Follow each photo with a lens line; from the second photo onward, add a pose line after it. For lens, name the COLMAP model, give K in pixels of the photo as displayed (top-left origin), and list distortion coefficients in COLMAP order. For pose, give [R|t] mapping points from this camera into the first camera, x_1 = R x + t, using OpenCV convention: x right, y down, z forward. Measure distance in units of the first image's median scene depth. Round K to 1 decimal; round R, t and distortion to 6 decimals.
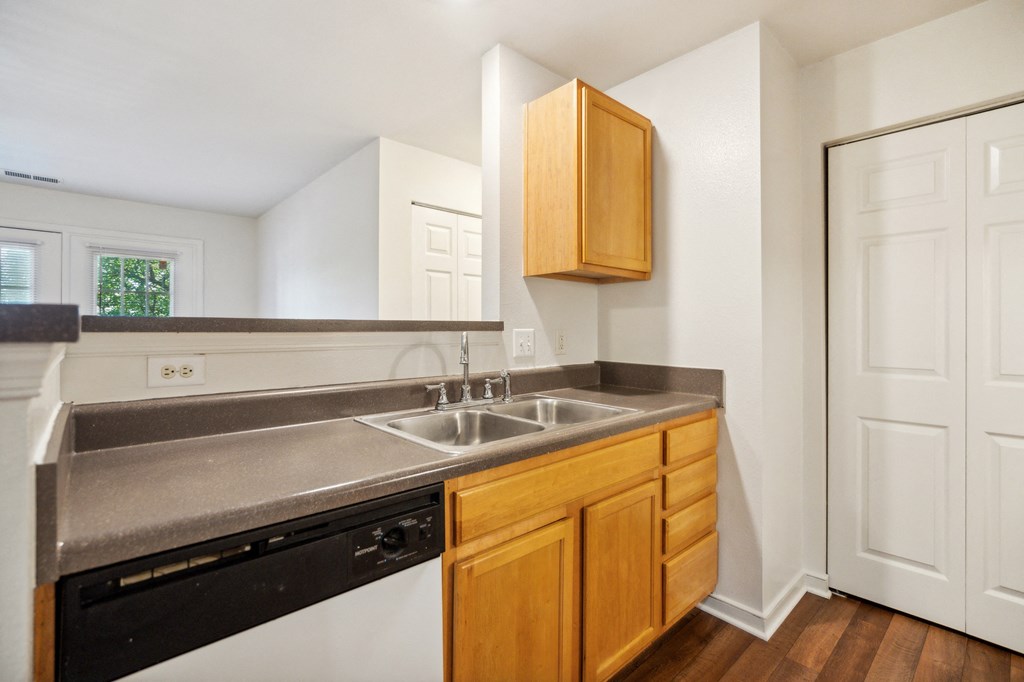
lens RADIAL K [[466.6, 0, 510.0], [0, 466.6, 326.7], [0, 0, 1]] dist [0.000639, -0.000014]
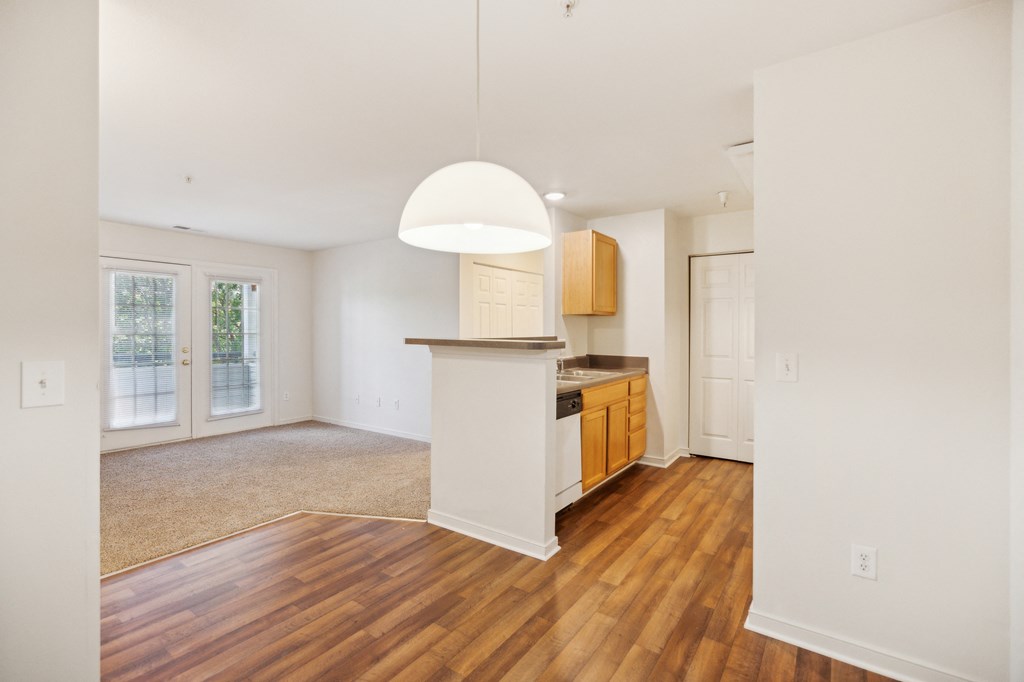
lens RADIAL K [[461.4, 0, 510.0], [0, 461.4, 333.5], [0, 0, 1]] dist [-0.000778, 0.000284]
pose [[0.976717, 0.000709, 0.214529, -0.684250], [-0.004011, 0.999880, 0.014956, -0.053409], [-0.214492, -0.015468, 0.976603, -1.049876]]
